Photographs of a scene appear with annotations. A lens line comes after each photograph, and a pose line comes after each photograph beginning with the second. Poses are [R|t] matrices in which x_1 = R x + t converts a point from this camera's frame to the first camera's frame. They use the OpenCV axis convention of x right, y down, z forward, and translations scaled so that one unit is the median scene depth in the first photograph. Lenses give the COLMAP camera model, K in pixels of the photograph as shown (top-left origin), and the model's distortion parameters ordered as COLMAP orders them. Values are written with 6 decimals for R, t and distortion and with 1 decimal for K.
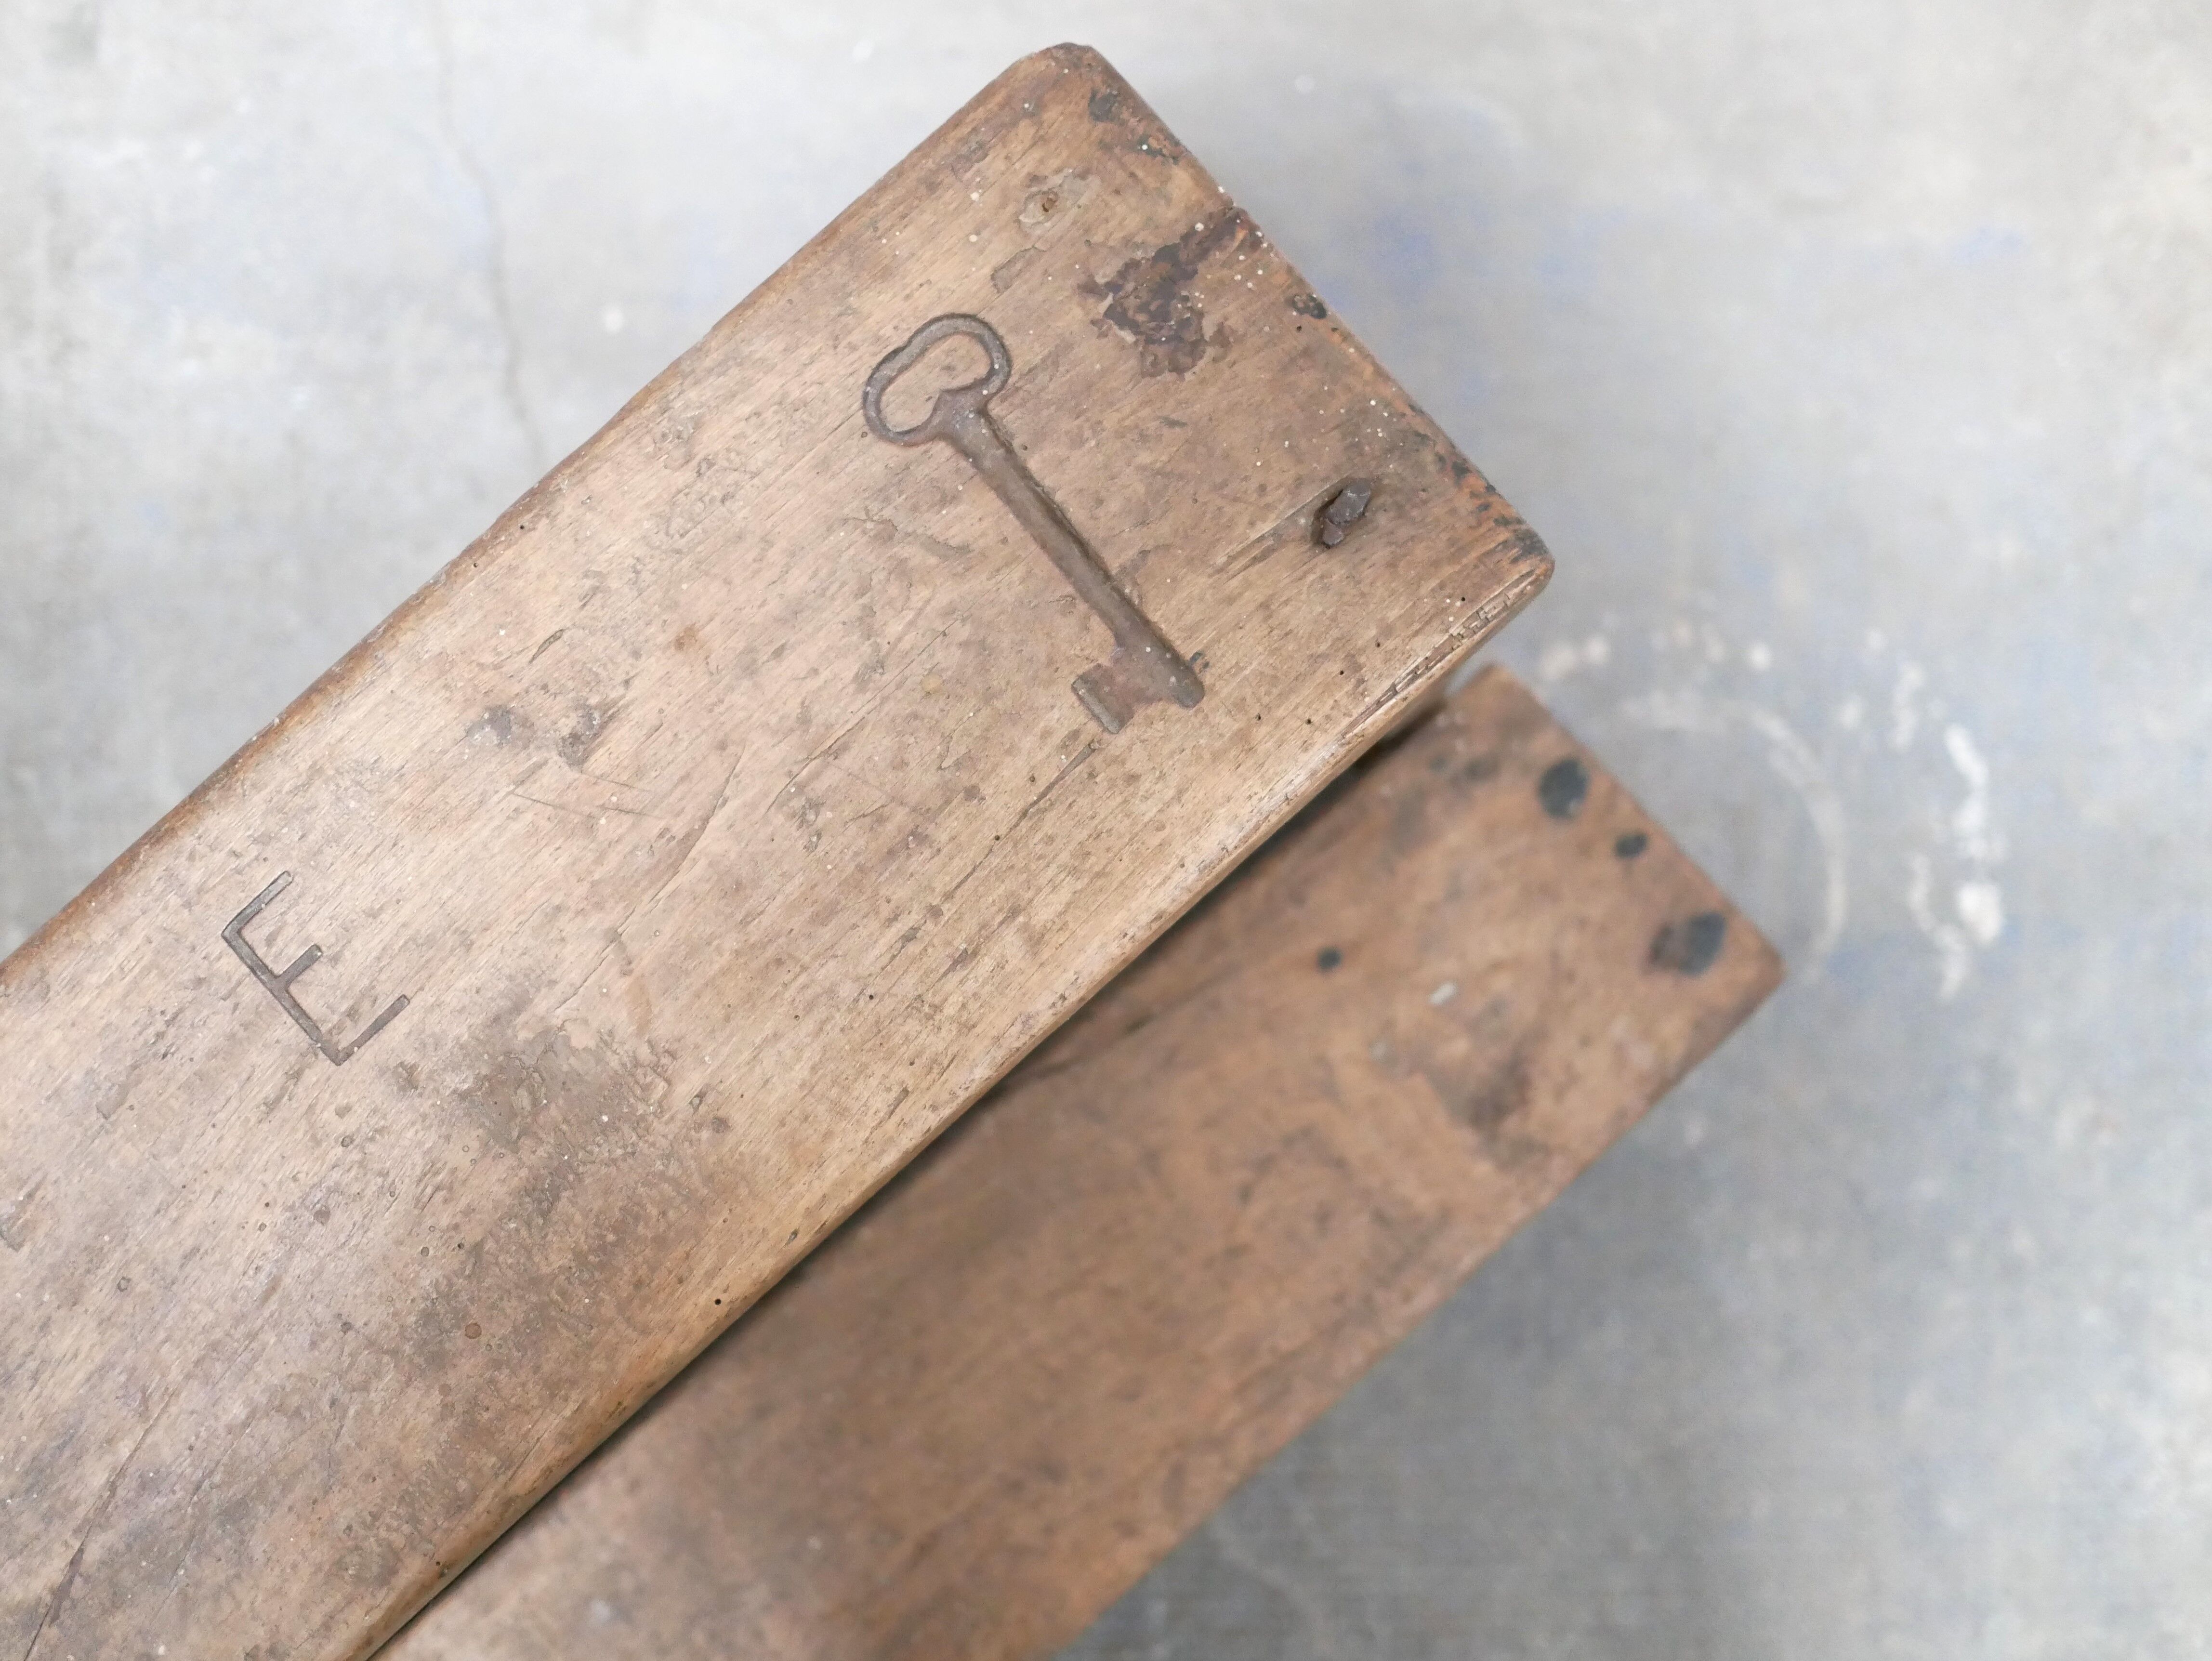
lens RADIAL K [[2520.0, 0, 1106.0], [0, 2520.0, 830.5], [0, 0, 1]] dist [-0.024974, 0.020183]
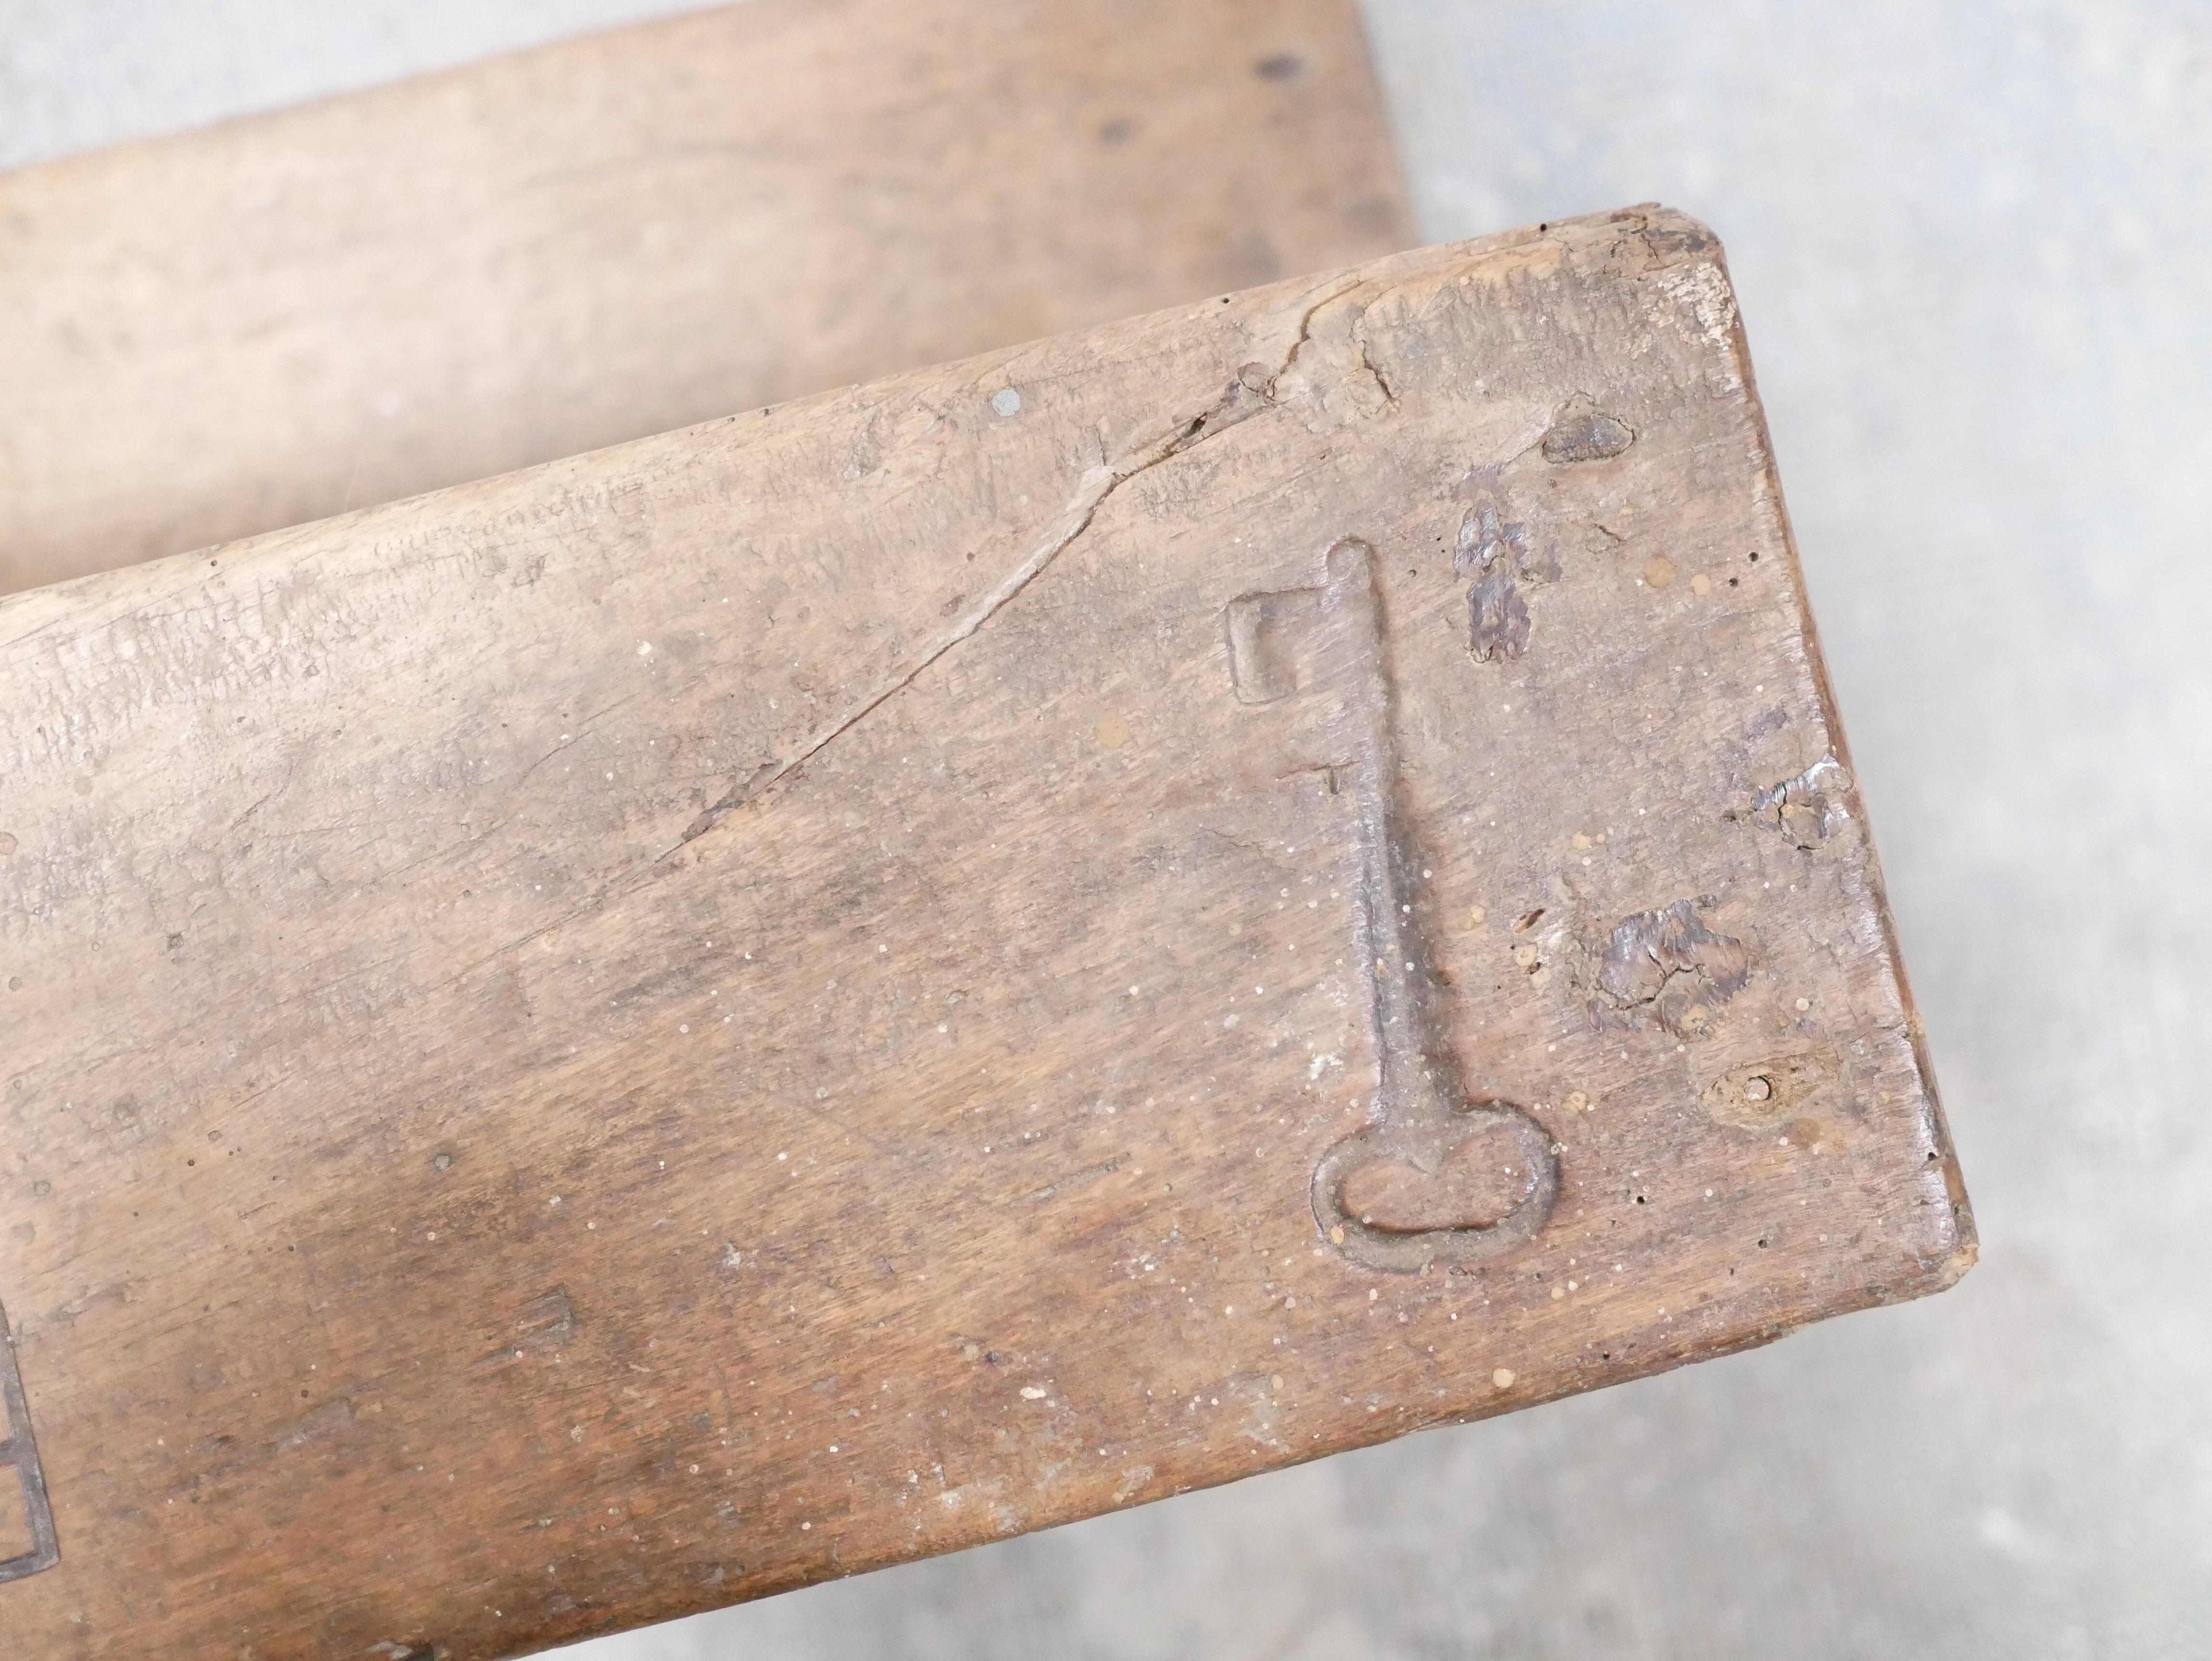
lens RADIAL K [[2520.0, 0, 1106.0], [0, 2520.0, 830.5], [0, 0, 1]] dist [-0.024974, 0.020183]
pose [[-0.876788, -0.480638, 0.015157, -0.477711], [0.480196, -0.873435, 0.080764, 0.267551], [-0.025580, 0.078092, 0.996618, 0.310218]]
